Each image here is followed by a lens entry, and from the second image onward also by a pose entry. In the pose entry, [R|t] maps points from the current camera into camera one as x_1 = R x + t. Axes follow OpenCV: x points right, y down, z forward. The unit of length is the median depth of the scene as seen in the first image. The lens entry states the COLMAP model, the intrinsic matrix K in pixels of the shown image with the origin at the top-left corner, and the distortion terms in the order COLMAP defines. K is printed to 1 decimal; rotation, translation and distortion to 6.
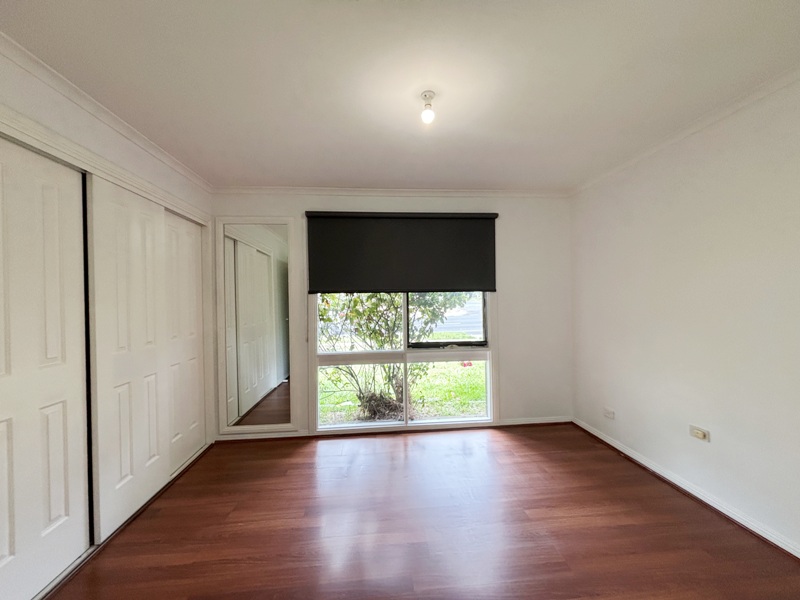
lens RADIAL K [[321.4, 0, 399.4], [0, 321.4, 299.5], [0, 0, 1]] dist [0.001919, 0.000338]
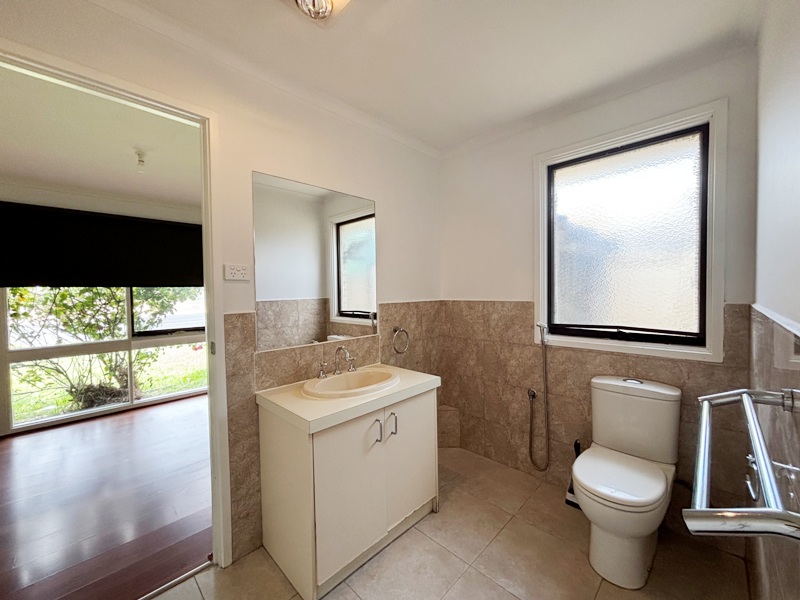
lens RADIAL K [[321.4, 0, 399.0], [0, 321.4, 300.5], [0, 0, 1]] dist [0.001919, 0.000338]
pose [[0.763575, -0.017184, 0.645491, 0.012528], [0.005514, 0.999783, 0.020094, 0.006819], [-0.645696, -0.011784, 0.763504, -0.408391]]
